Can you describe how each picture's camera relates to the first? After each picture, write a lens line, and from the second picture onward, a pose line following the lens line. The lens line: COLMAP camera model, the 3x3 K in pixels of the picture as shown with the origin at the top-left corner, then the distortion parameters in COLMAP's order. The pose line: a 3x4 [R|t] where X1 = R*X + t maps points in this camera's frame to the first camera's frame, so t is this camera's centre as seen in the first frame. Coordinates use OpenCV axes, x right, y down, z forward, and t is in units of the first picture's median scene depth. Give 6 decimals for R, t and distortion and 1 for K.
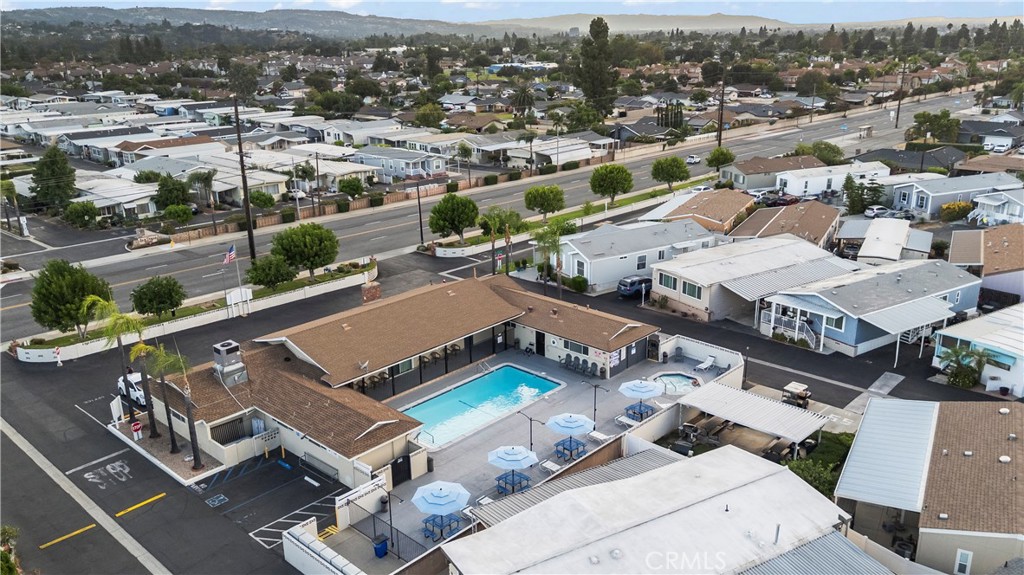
lens RADIAL K [[782.9, 0, 524.4], [0, 782.9, 287.4], [0, 0, 1]] dist [0.058602, -0.065979]
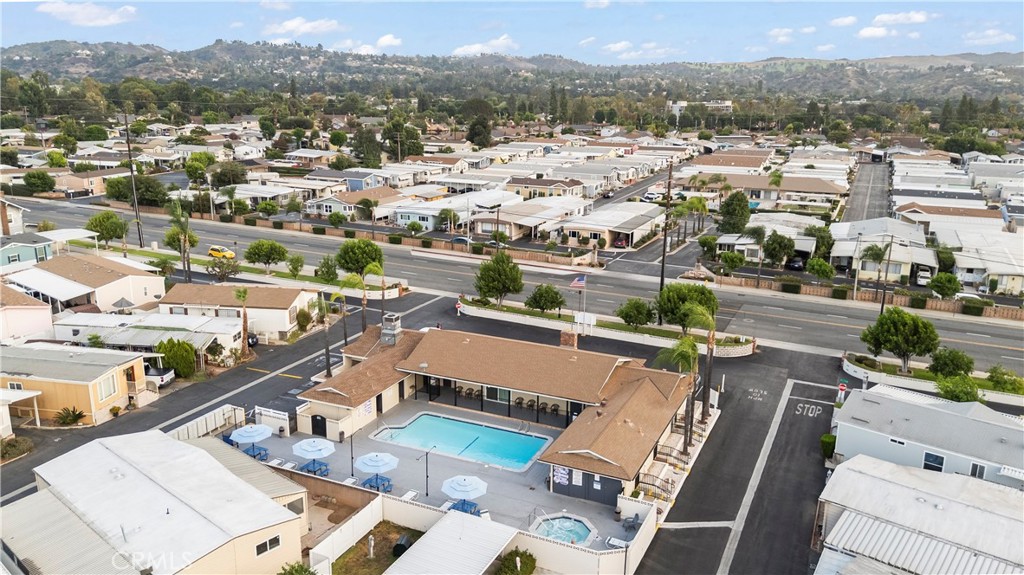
lens RADIAL K [[751.7, 0, 512.0], [0, 751.7, 287.5], [0, 0, 1]] dist [0.089621, -0.116300]
pose [[0.343286, 0.260029, -0.902519, 0.563614], [-0.312629, 0.937753, 0.151267, -0.155068], [0.885674, 0.230226, 0.403210, 0.368151]]
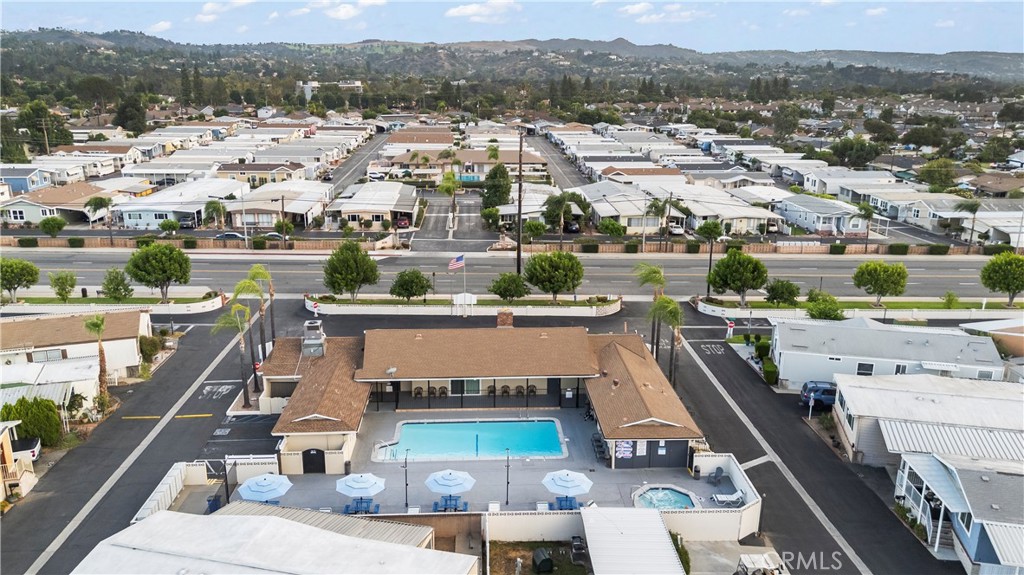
lens RADIAL K [[751.7, 0, 512.0], [0, 751.7, 287.5], [0, 0, 1]] dist [0.089621, -0.116300]
pose [[0.732426, 0.207602, -0.648424, 0.366676], [-0.232743, 0.971348, 0.048097, -0.067579], [0.639831, 0.115689, 0.759759, 0.163031]]
